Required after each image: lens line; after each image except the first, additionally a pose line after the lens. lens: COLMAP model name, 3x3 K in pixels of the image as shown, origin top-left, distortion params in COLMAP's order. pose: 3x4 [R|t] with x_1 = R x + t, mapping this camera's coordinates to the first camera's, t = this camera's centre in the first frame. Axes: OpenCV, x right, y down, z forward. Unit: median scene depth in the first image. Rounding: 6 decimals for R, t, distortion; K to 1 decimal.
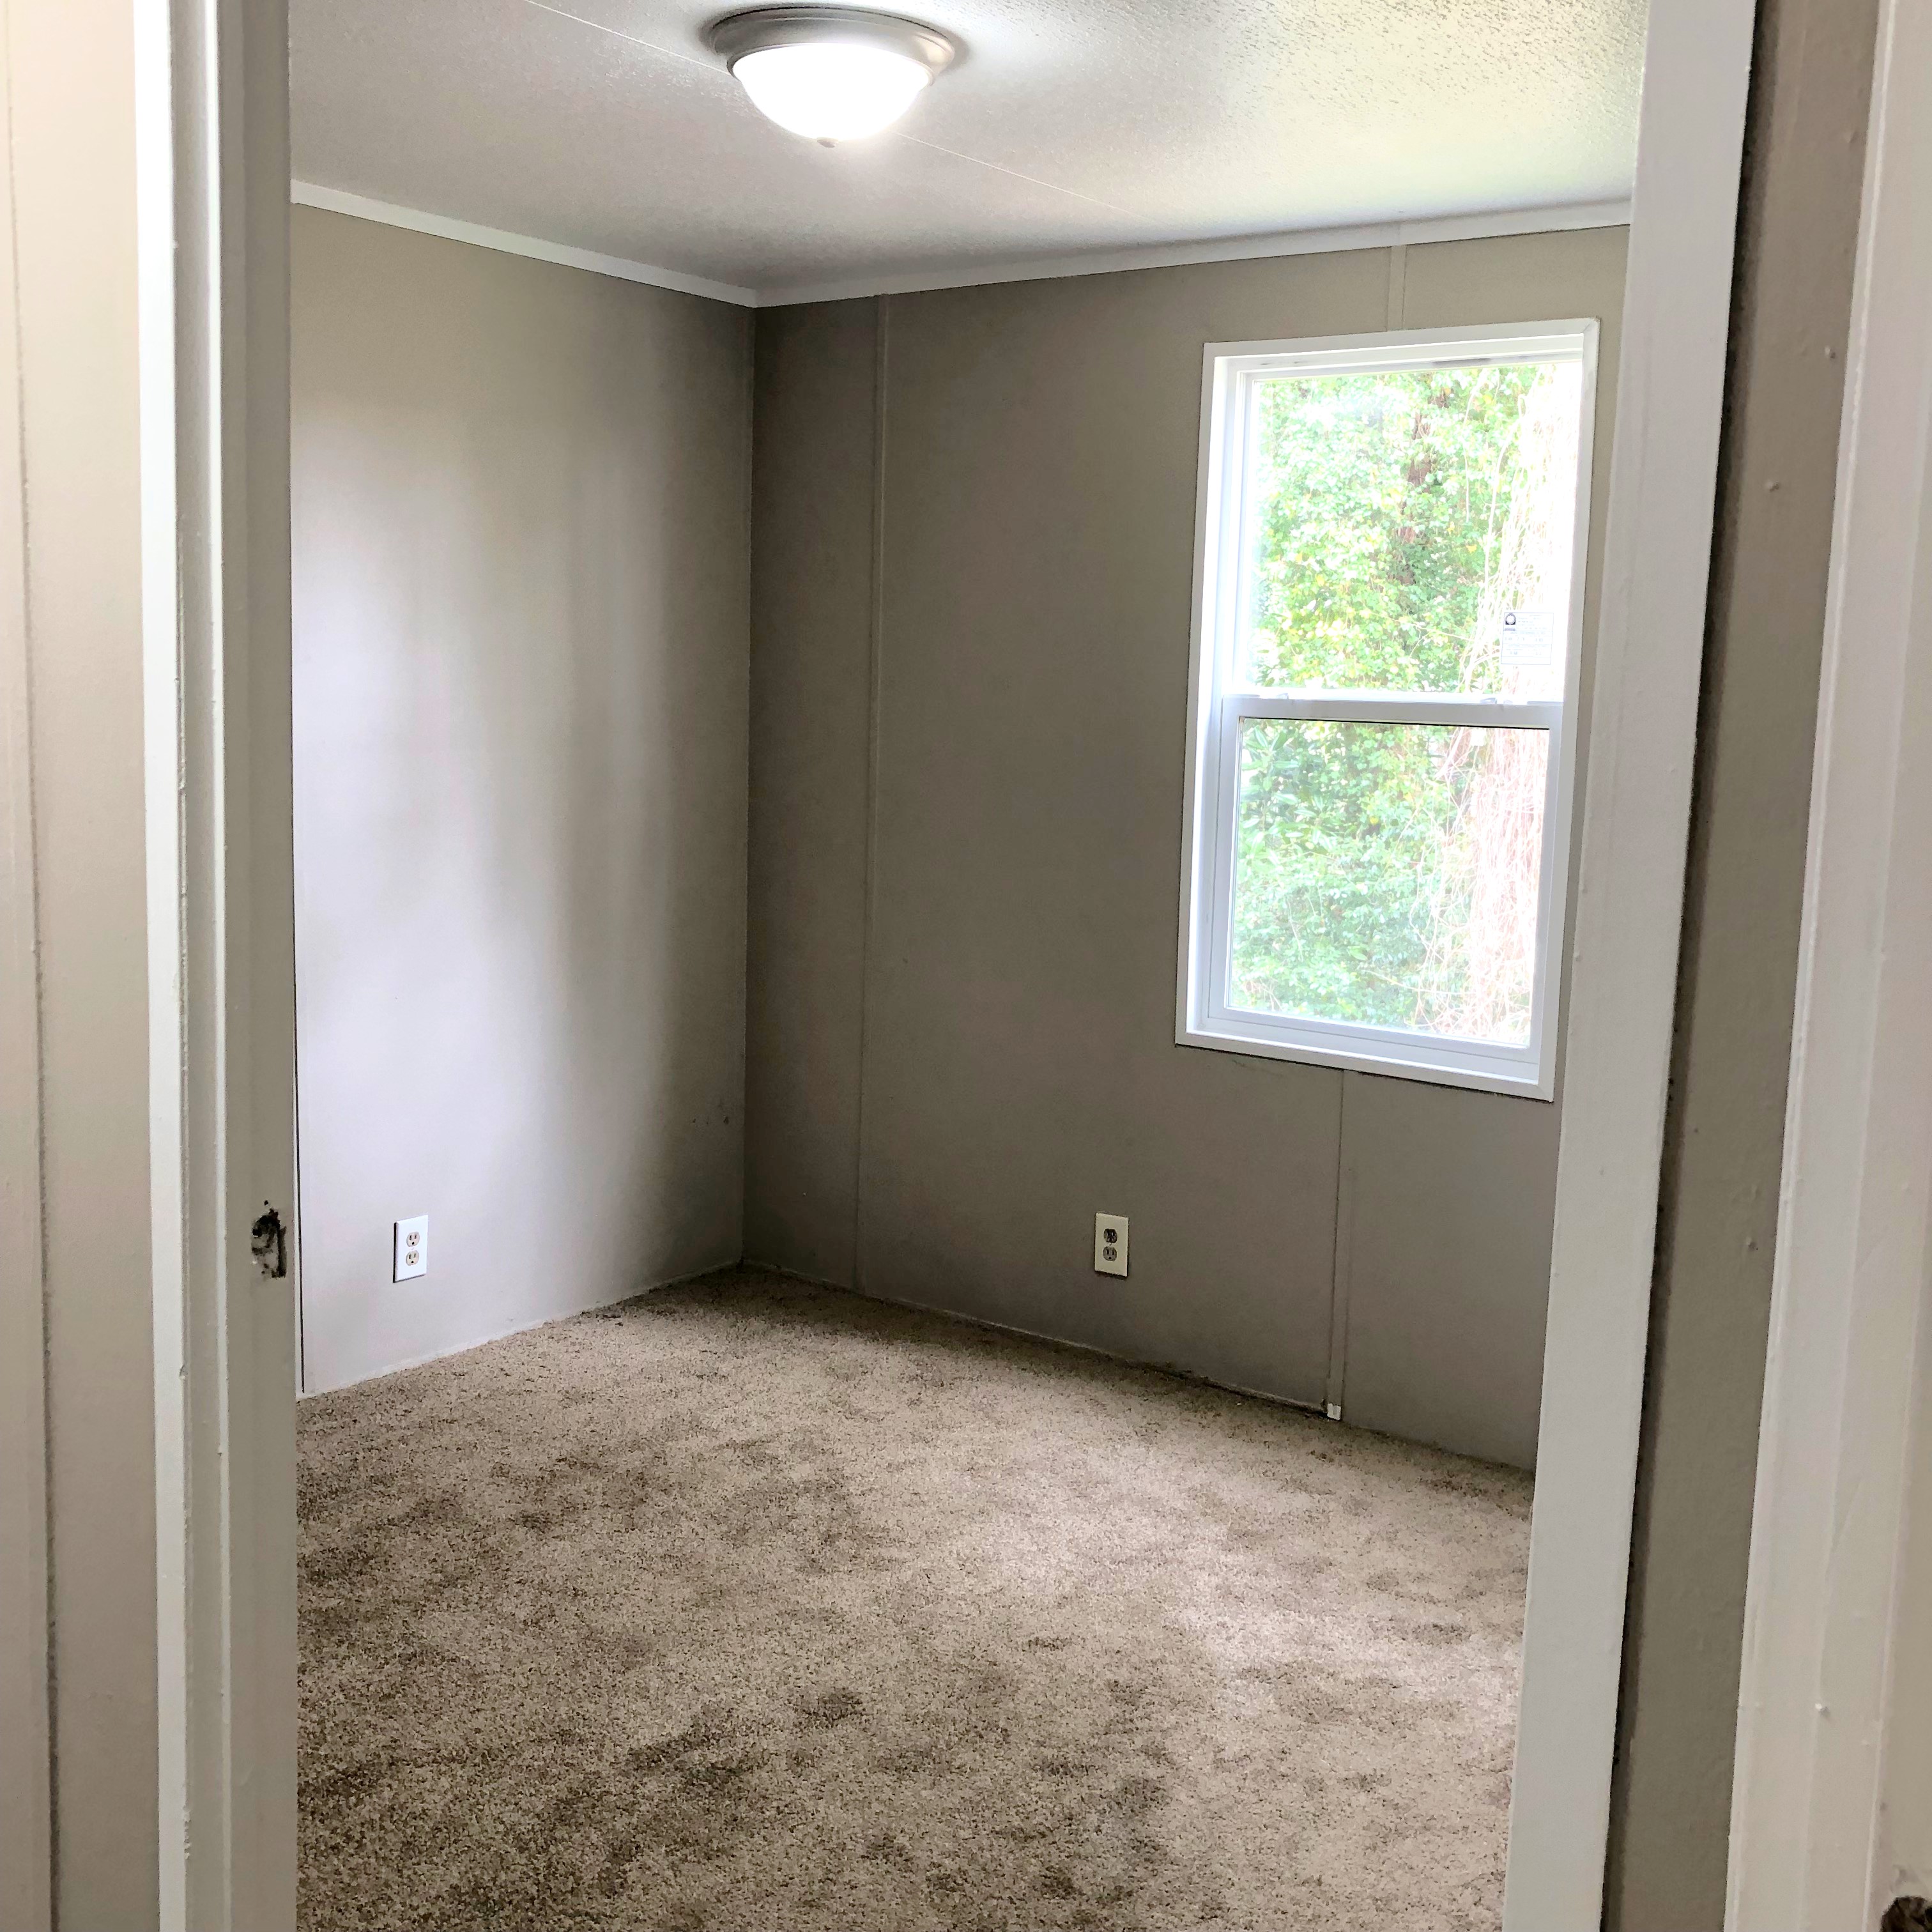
lens RADIAL K [[2085.1, 0, 966.0], [0, 2085.1, 966.0], [0, 0, 1]] dist [0.014489, 0.009904]
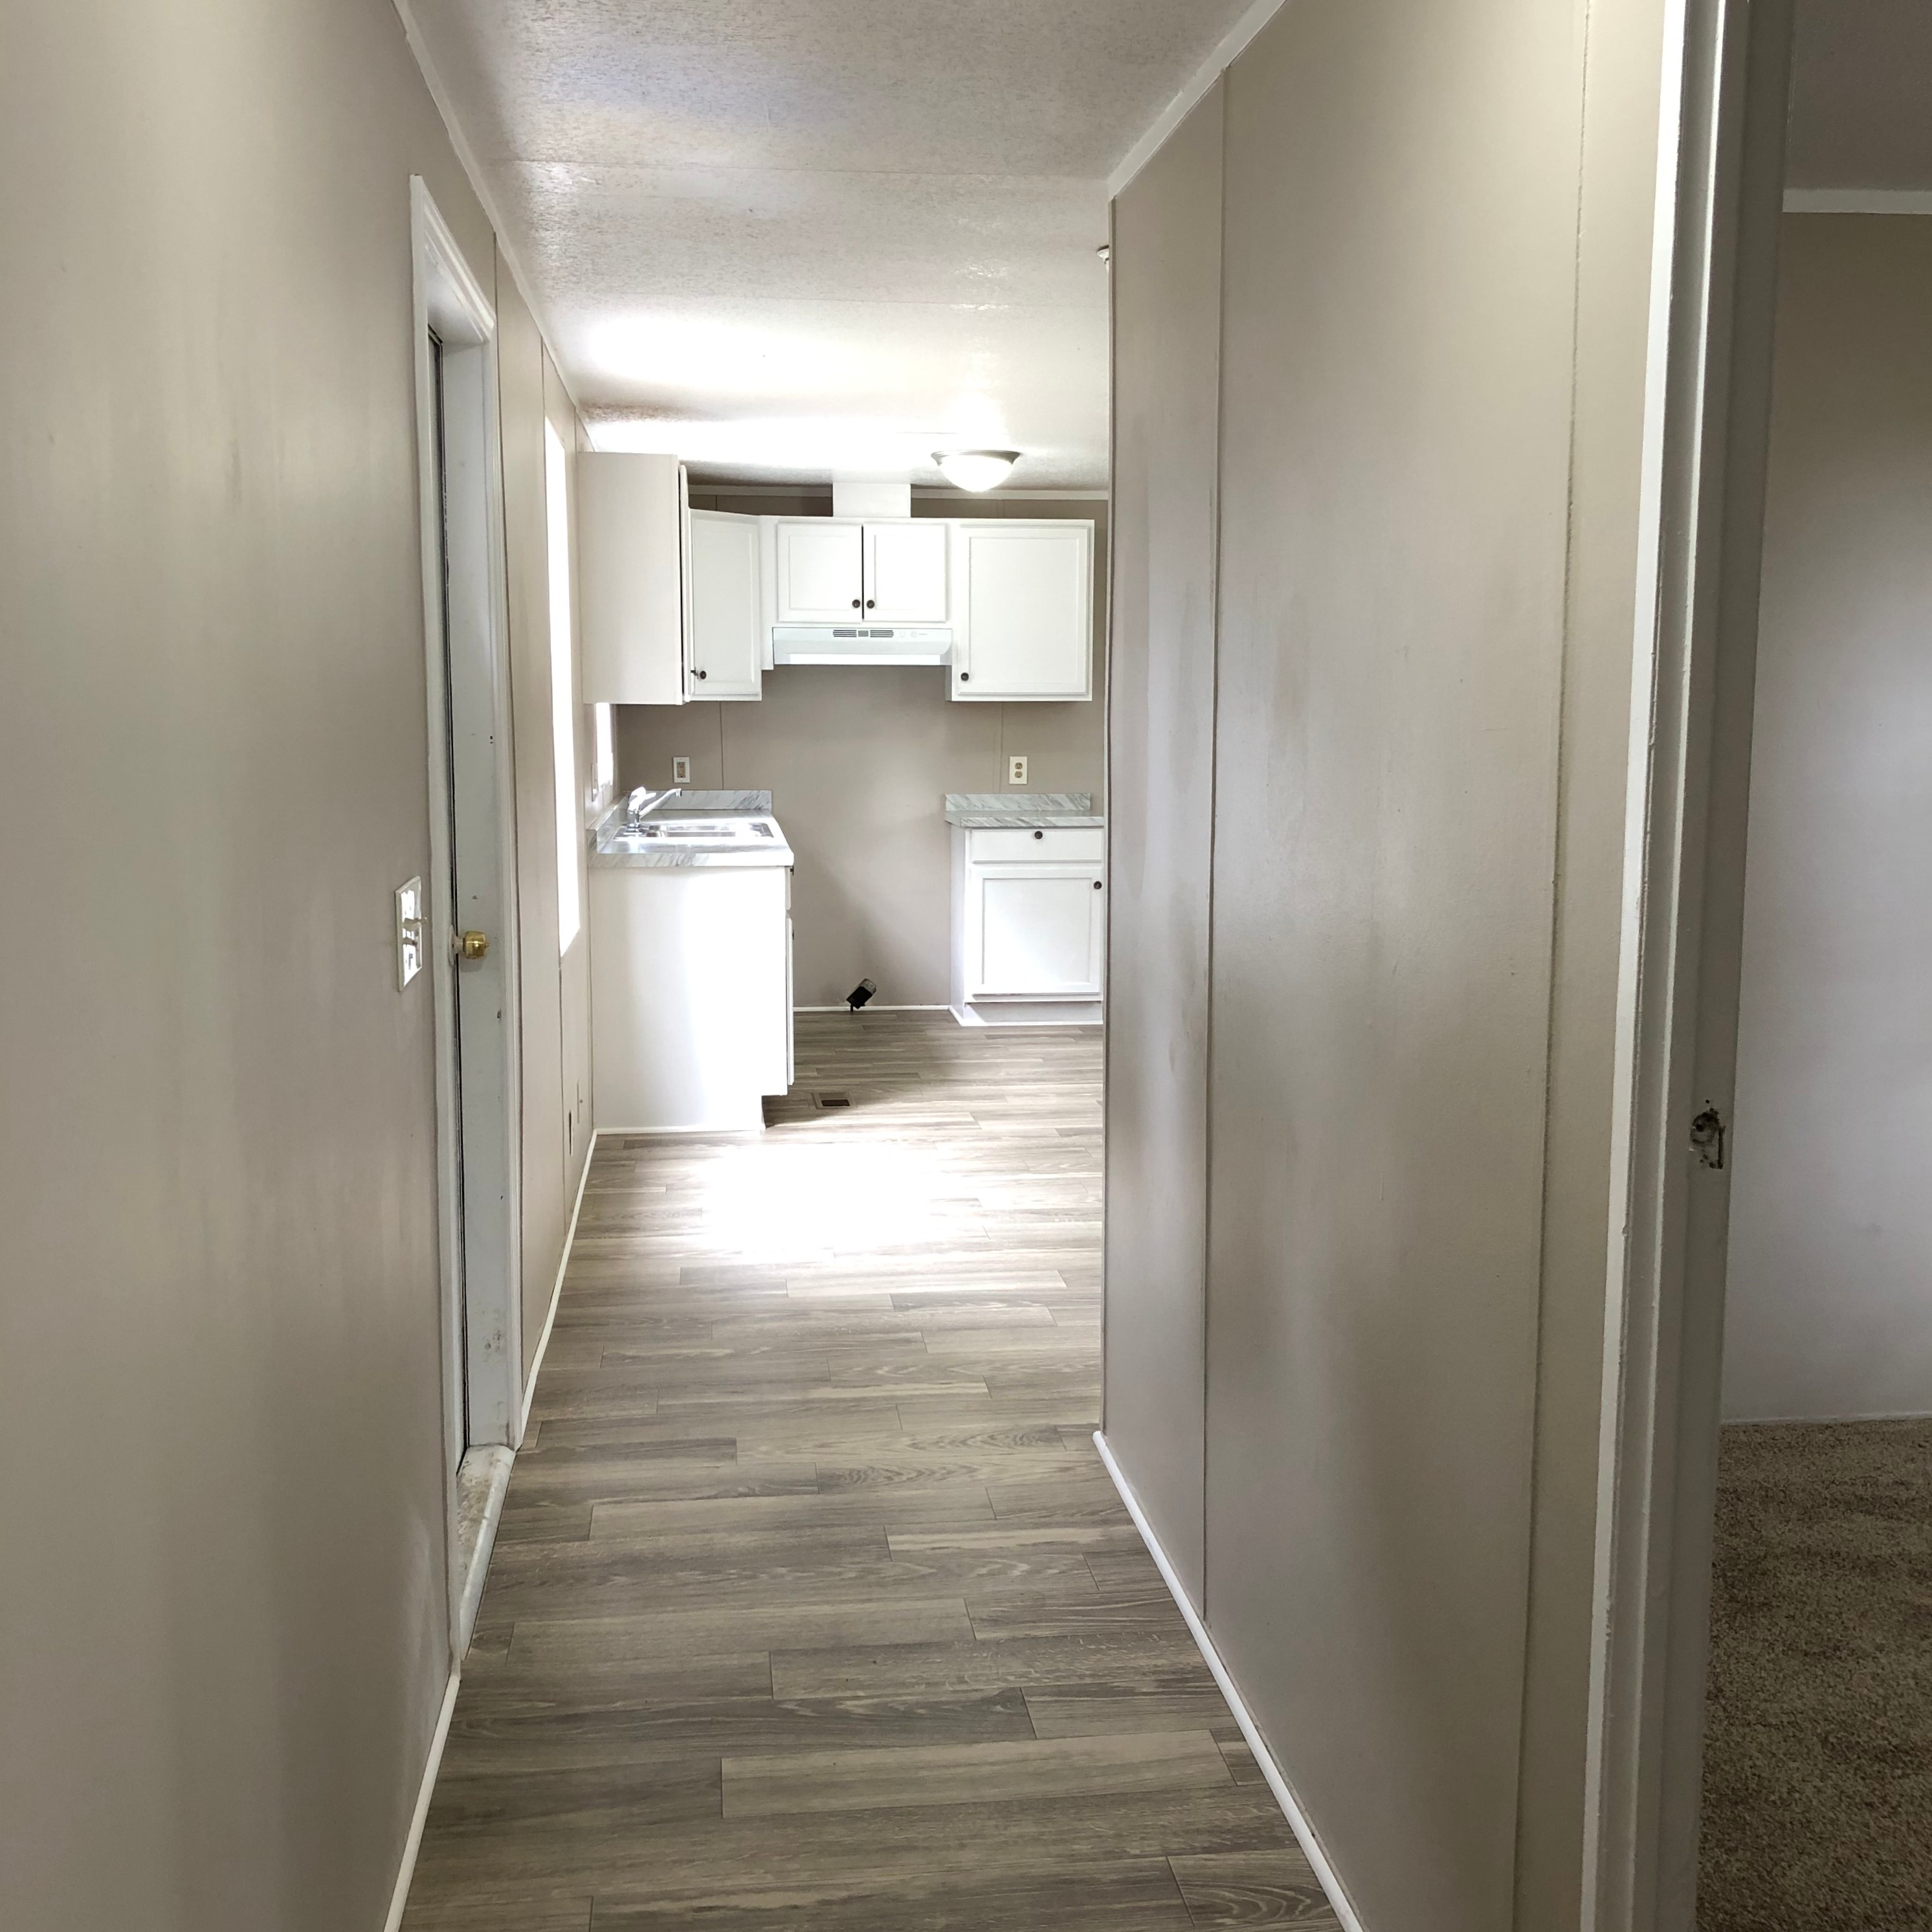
lens RADIAL K [[2085.1, 0, 966.0], [0, 2085.1, 966.0], [0, 0, 1]] dist [0.014489, 0.009904]
pose [[0.689089, 0.064155, -0.721831, 0.205138], [-0.077287, 0.996899, 0.014820, 0.049386], [0.720543, 0.045576, 0.691910, -0.104588]]
